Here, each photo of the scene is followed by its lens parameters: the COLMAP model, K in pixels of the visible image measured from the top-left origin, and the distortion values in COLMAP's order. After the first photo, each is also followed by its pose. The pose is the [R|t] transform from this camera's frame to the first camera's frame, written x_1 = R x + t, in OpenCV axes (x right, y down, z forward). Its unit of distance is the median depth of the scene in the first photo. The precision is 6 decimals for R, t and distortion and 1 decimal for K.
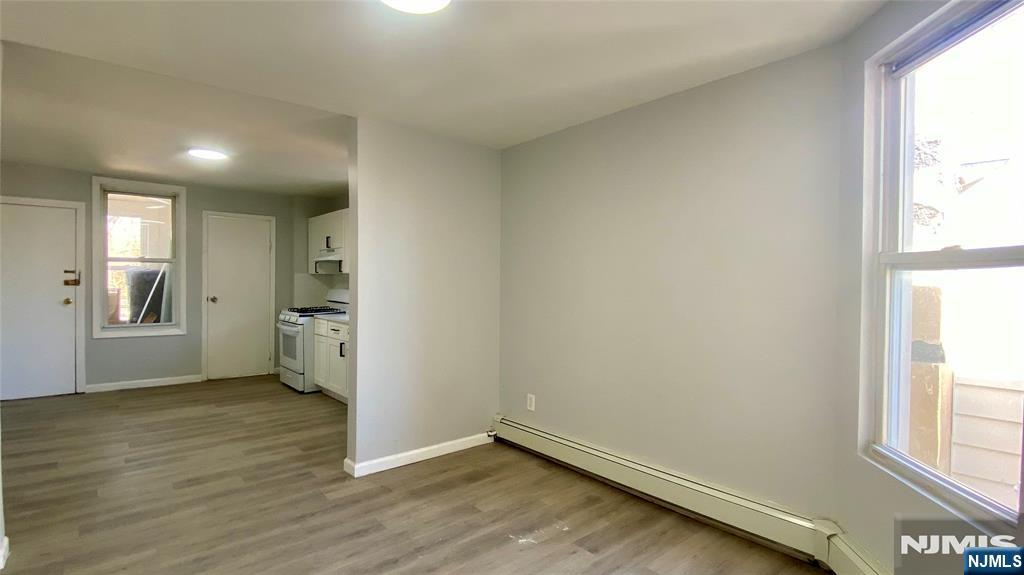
lens RADIAL K [[496.9, 0, 512.0], [0, 496.9, 287.5], [0, 0, 1]] dist [0.002196, -0.012052]
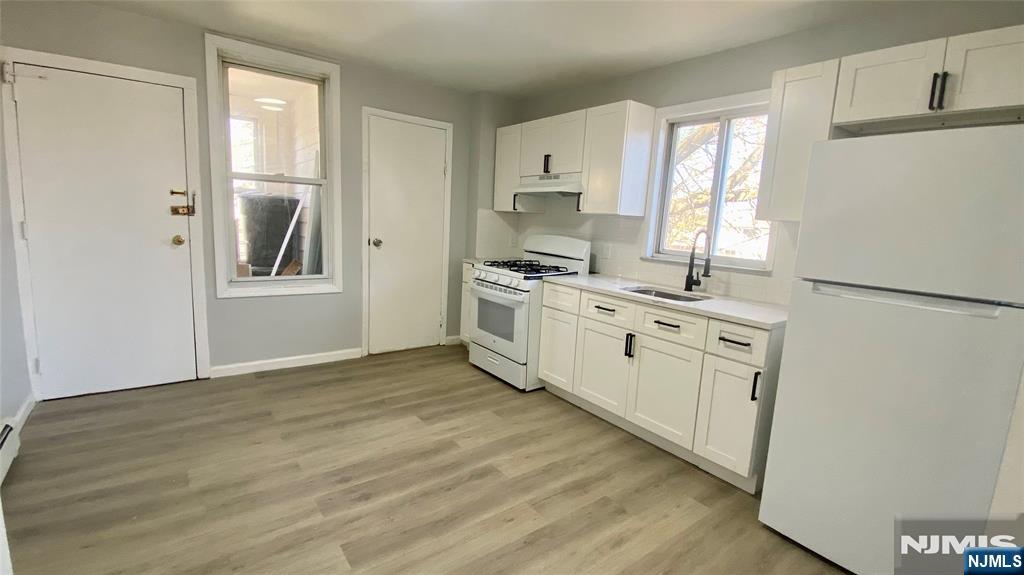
lens RADIAL K [[453.7, 0, 508.3], [0, 453.7, 289.3], [0, 0, 1]] dist [0.037385, -0.036831]
pose [[0.996968, 0.052609, -0.057336, -0.419463], [-0.043860, 0.988546, 0.144408, -0.012751], [0.064277, -0.141456, 0.987856, 0.416725]]
